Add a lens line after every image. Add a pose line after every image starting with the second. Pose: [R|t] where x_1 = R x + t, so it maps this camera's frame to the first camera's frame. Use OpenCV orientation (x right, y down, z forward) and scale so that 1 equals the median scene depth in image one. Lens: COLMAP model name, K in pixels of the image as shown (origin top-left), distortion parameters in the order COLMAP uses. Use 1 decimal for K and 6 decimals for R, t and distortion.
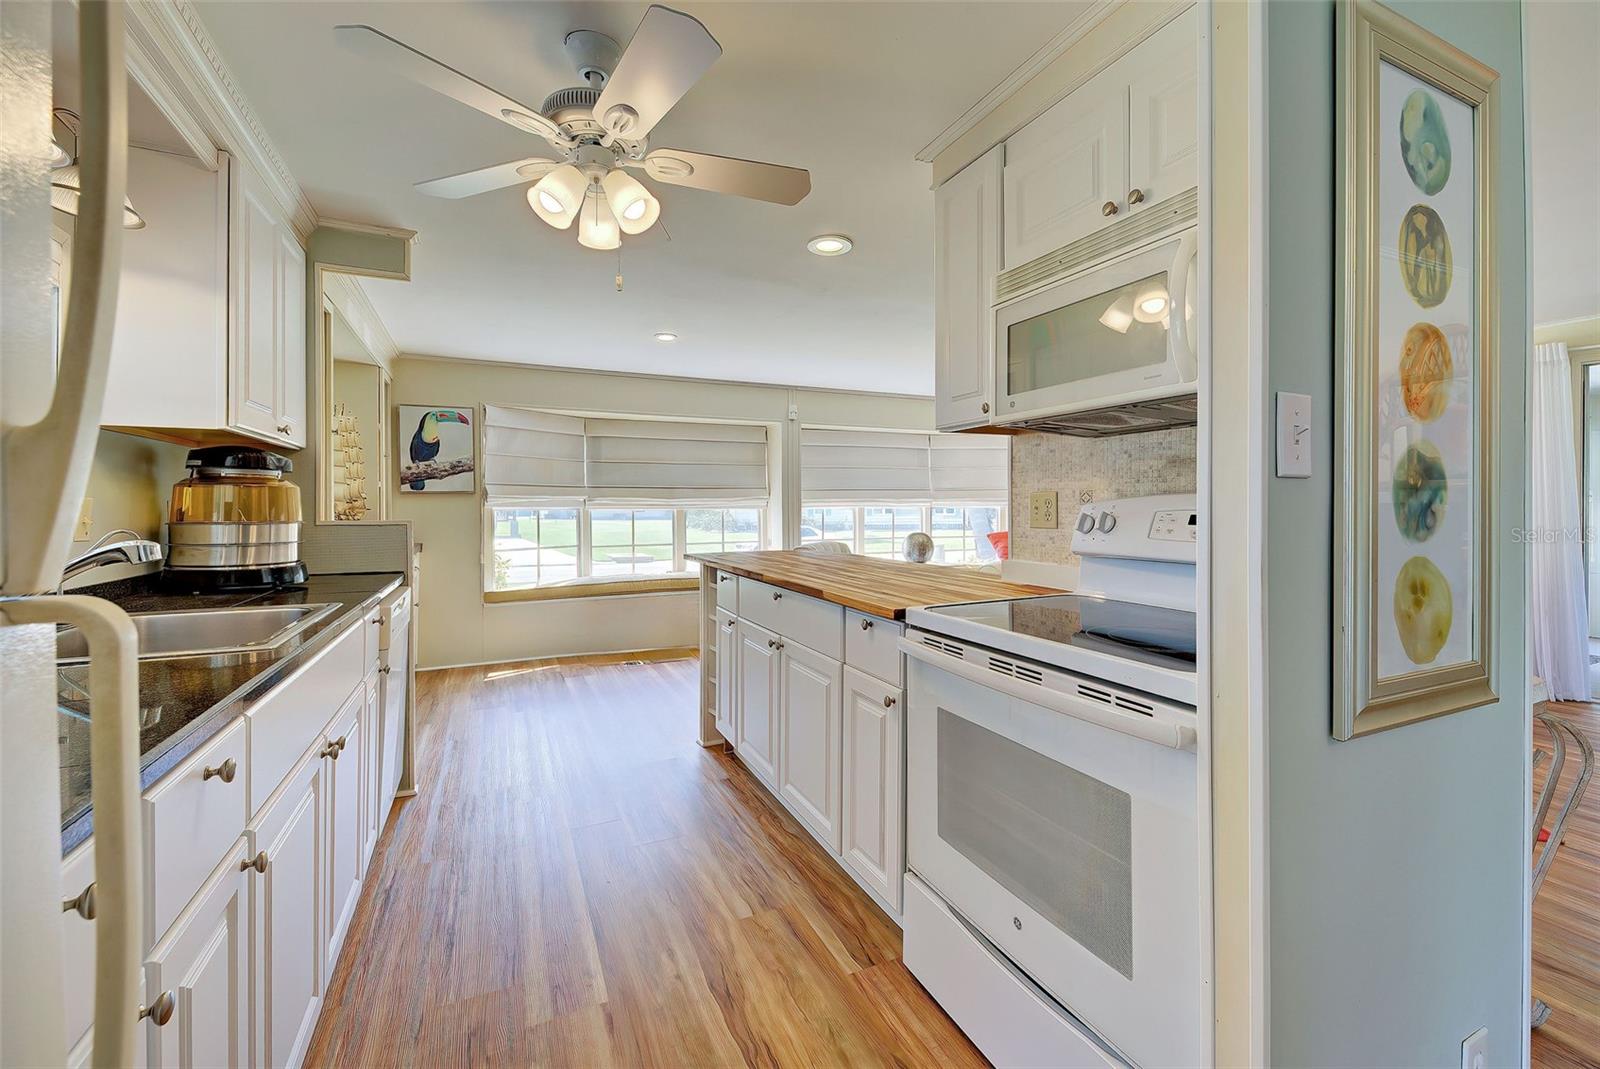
lens RADIAL K [[640.0, 0, 801.6], [0, 640.0, 505.3], [0, 0, 1]] dist [0.000266, 0.000005]
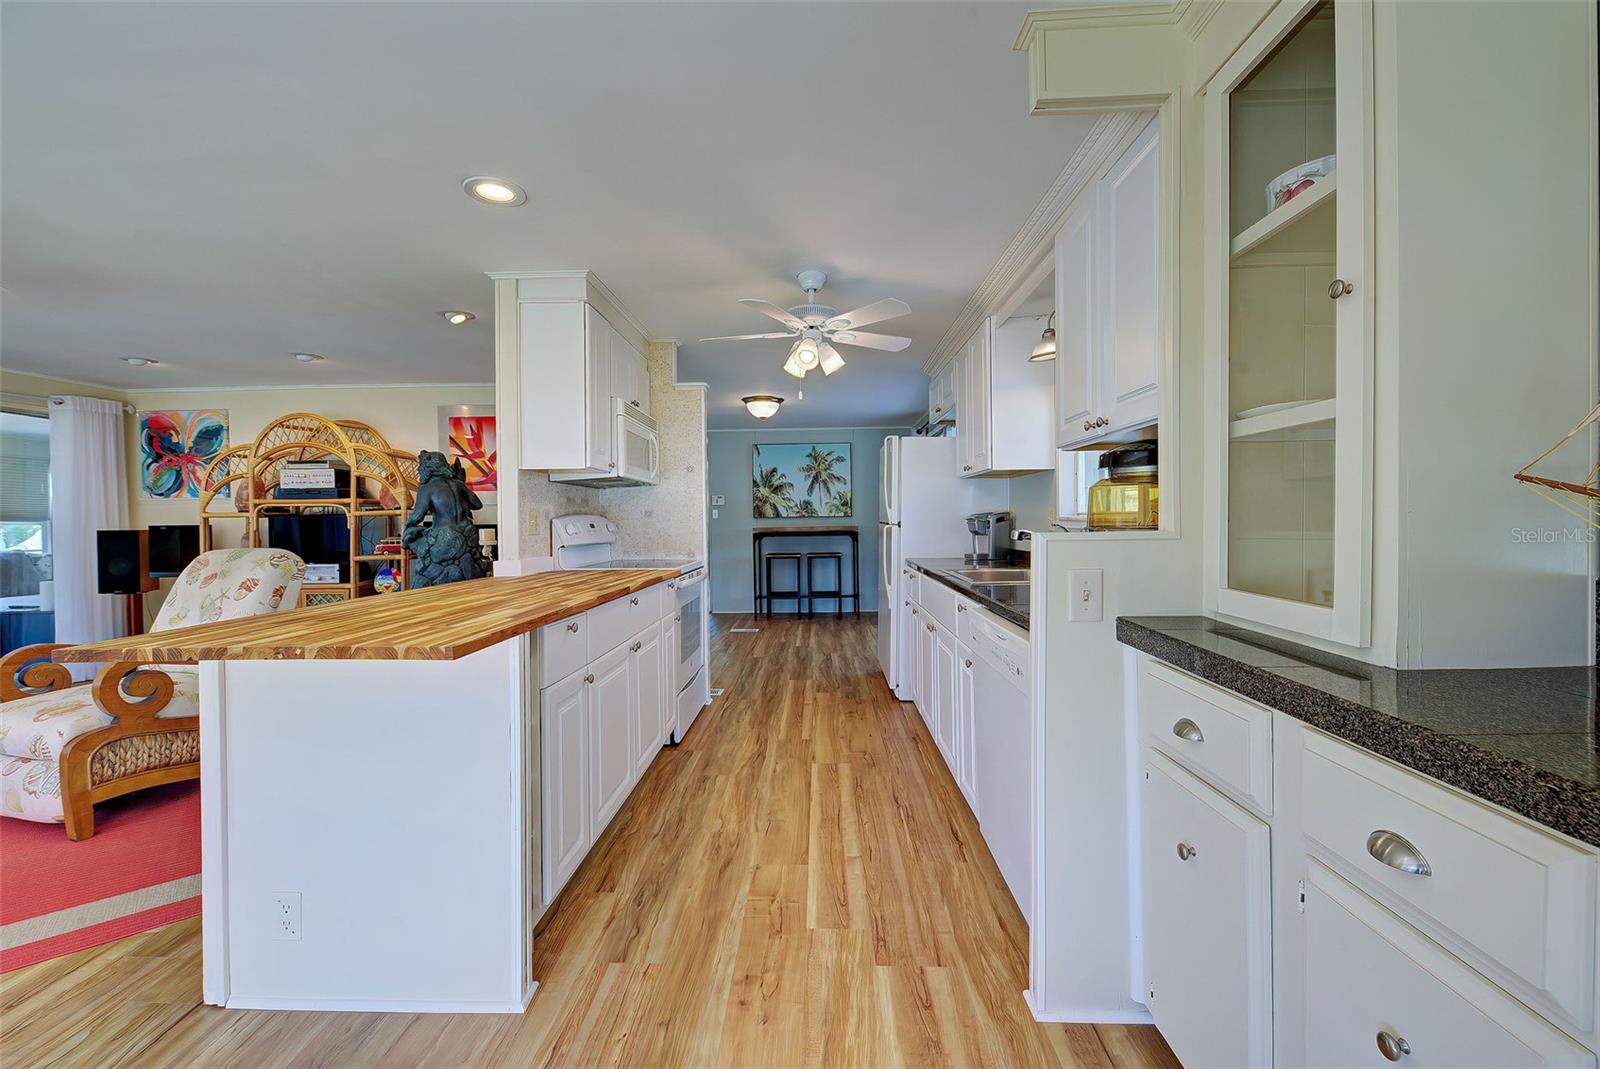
lens RADIAL K [[664.2, 0, 794.5], [0, 664.2, 525.2], [0, 0, 1]] dist [0.015782, -0.007047]
pose [[-0.887634, 0.006780, 0.460500, -0.762006], [0.009844, 0.999943, 0.004252, 0.010760], [-0.460445, 0.008307, -0.887650, 1.794902]]
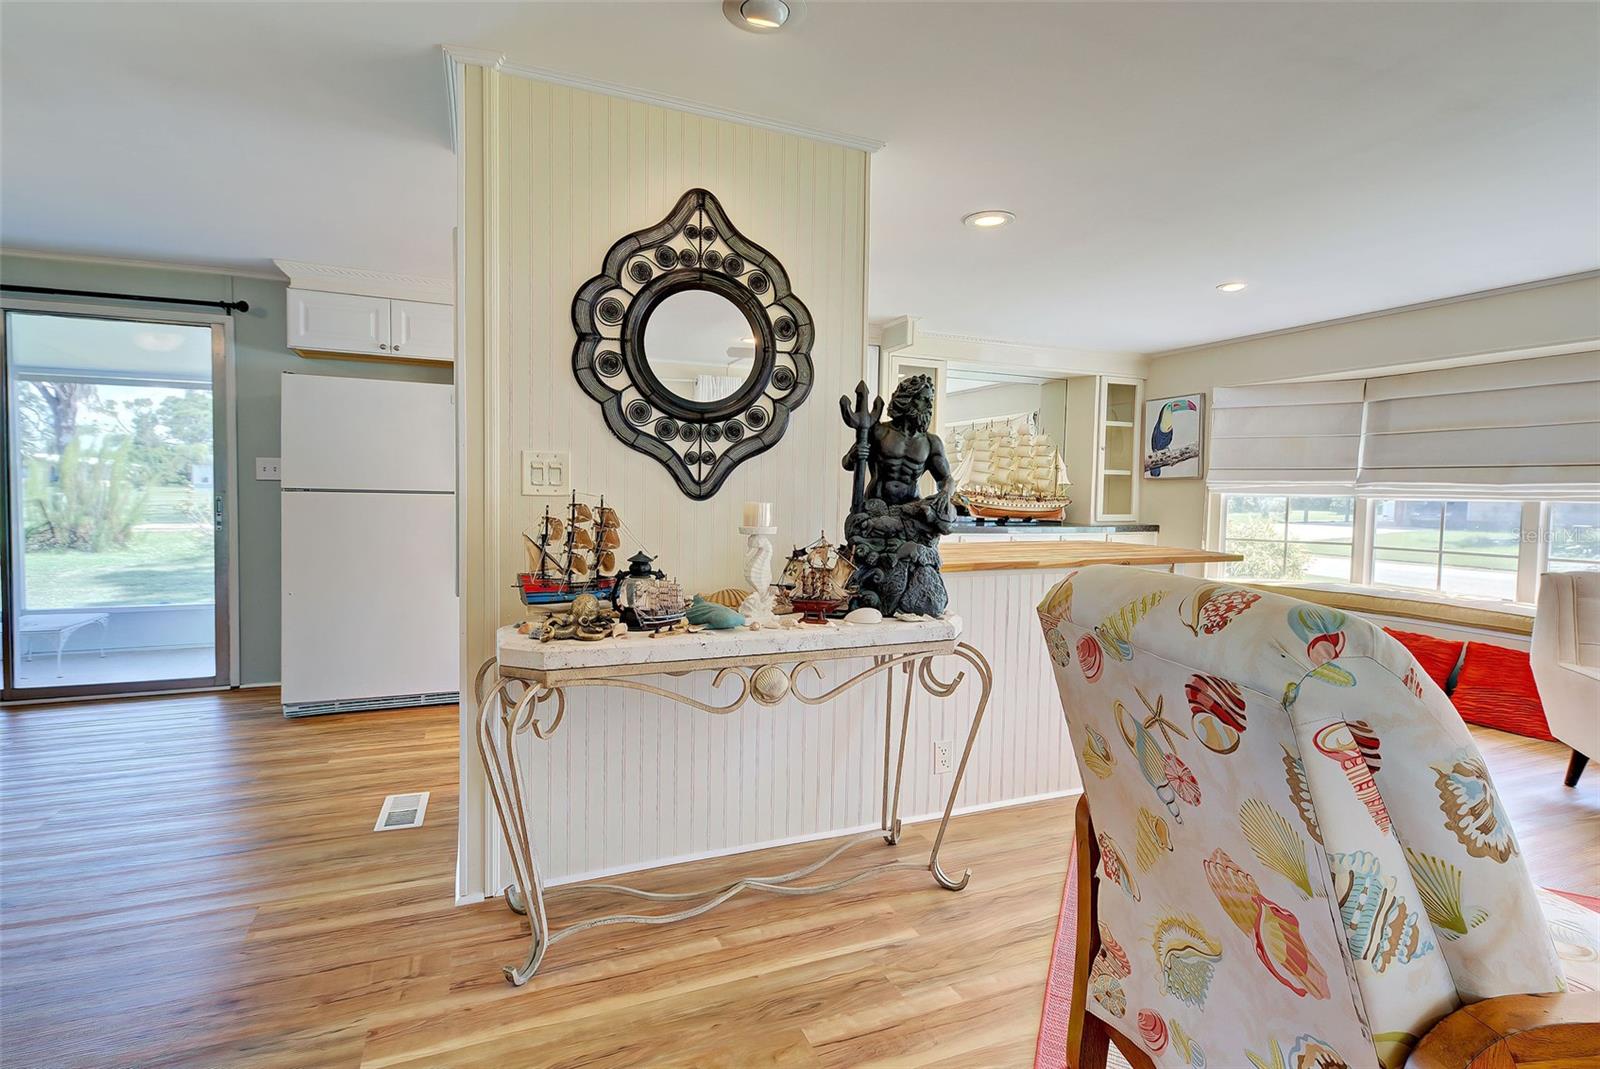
lens RADIAL K [[723.2, 0, 799.1], [0, 723.2, 513.0], [0, 0, 1]] dist [0.003112, -0.000207]
pose [[-0.044069, 0.034692, -0.998426, 1.368830], [-0.011762, 0.999310, 0.035242, 0.004587], [0.998959, 0.013297, -0.043630, 0.893661]]
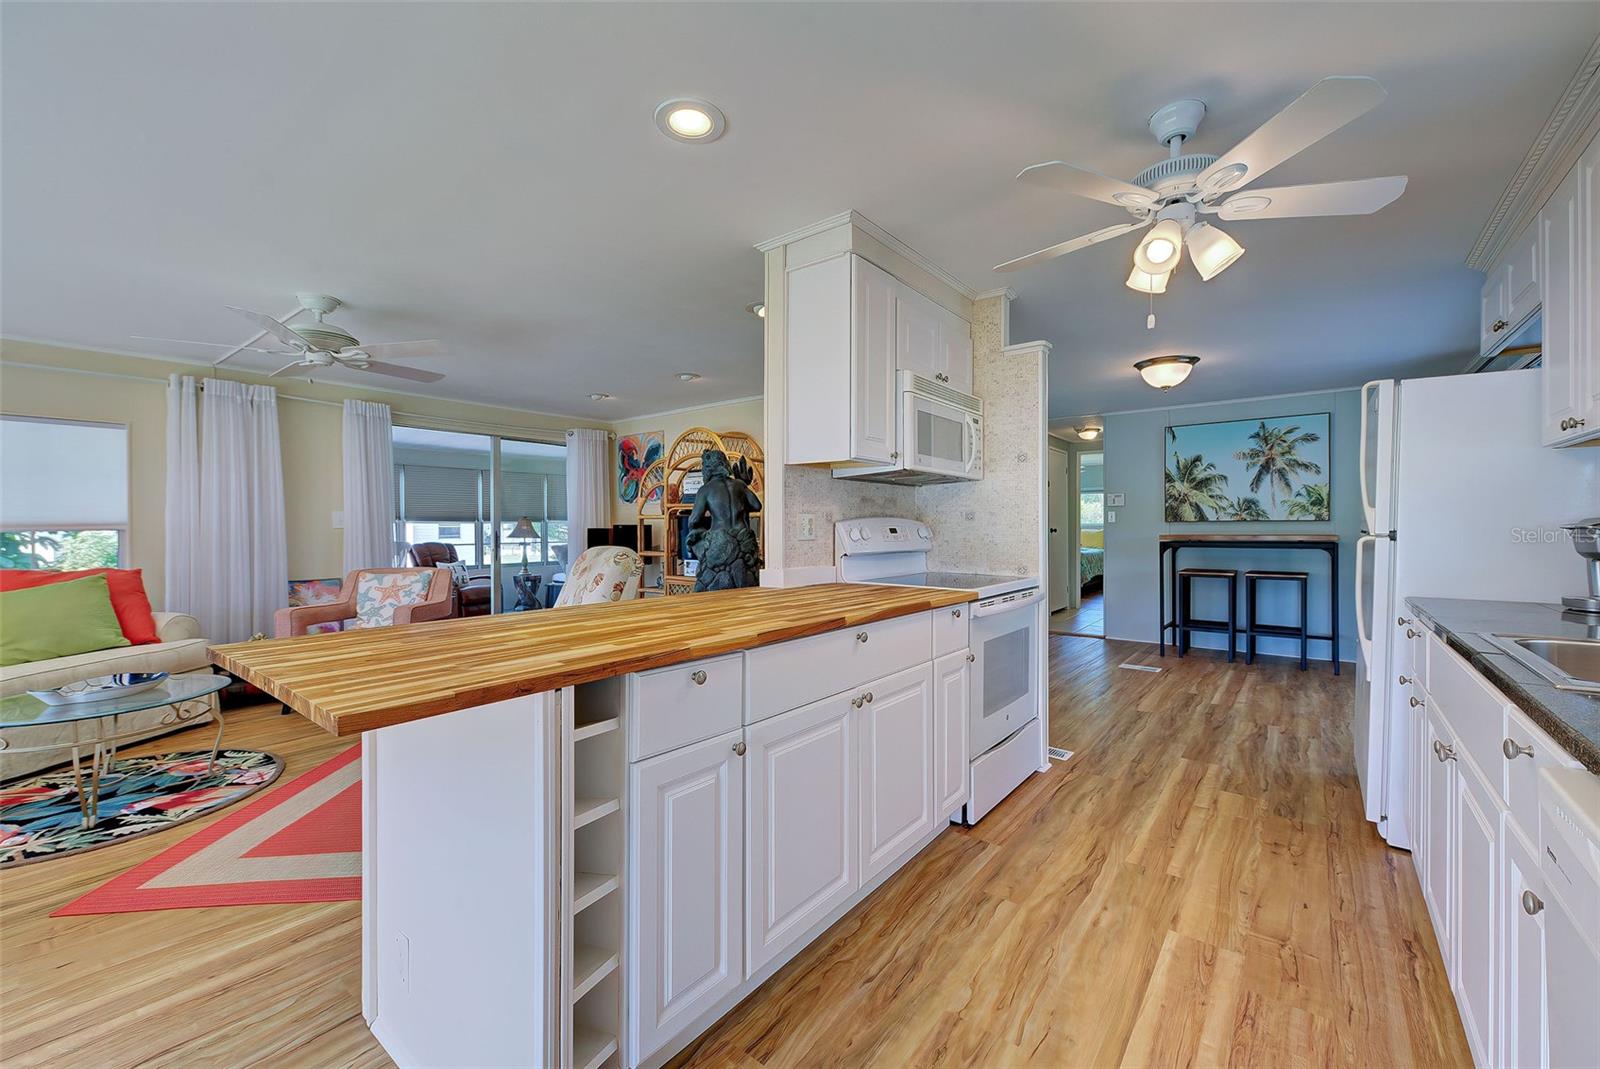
lens RADIAL K [[651.7, 0, 793.4], [0, 651.7, 530.3], [0, 0, 1]] dist [0.004571, -0.000623]
pose [[-0.441307, -0.006056, 0.897336, -0.684306], [-0.001558, 0.999981, 0.005983, 0.006183], [-0.897355, 0.001242, -0.441308, 1.364788]]
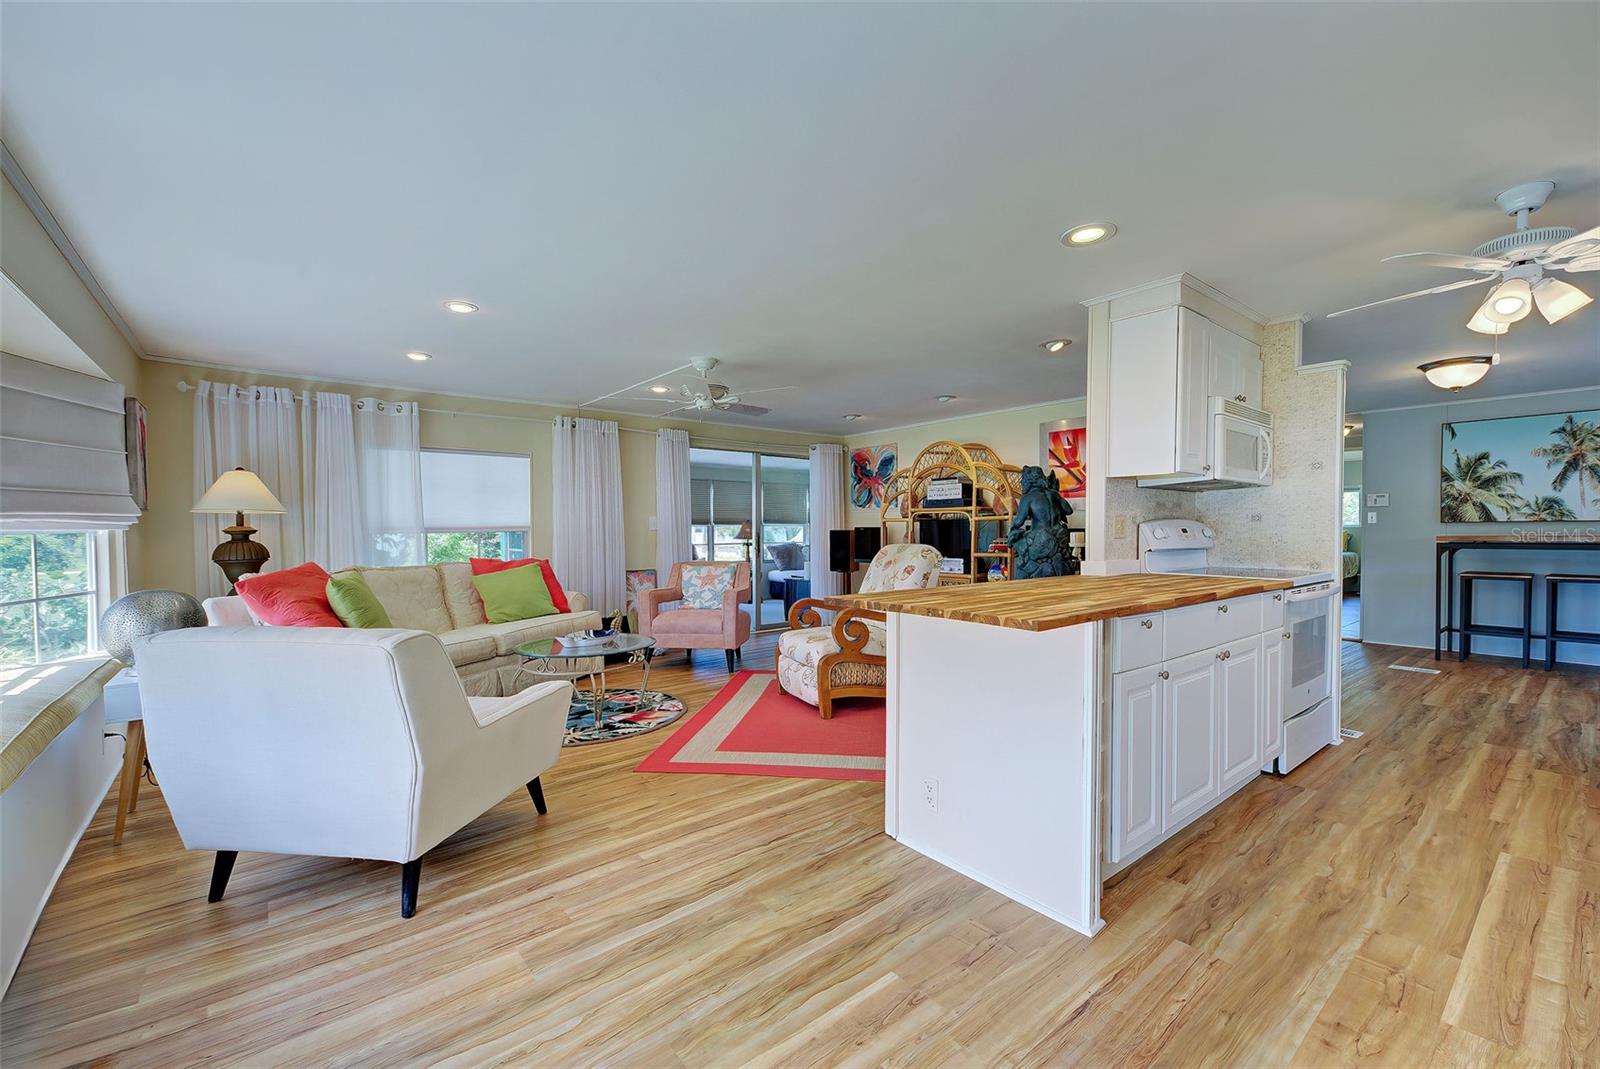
lens RADIAL K [[649.7, 0, 783.5], [0, 649.7, 544.0], [0, 0, 1]] dist [0.015397, -0.007077]
pose [[-0.221462, -0.022089, 0.974919, -0.880015], [-0.000240, 0.999745, 0.022597, 0.011485], [-0.975169, 0.004770, -0.221411, 1.858385]]
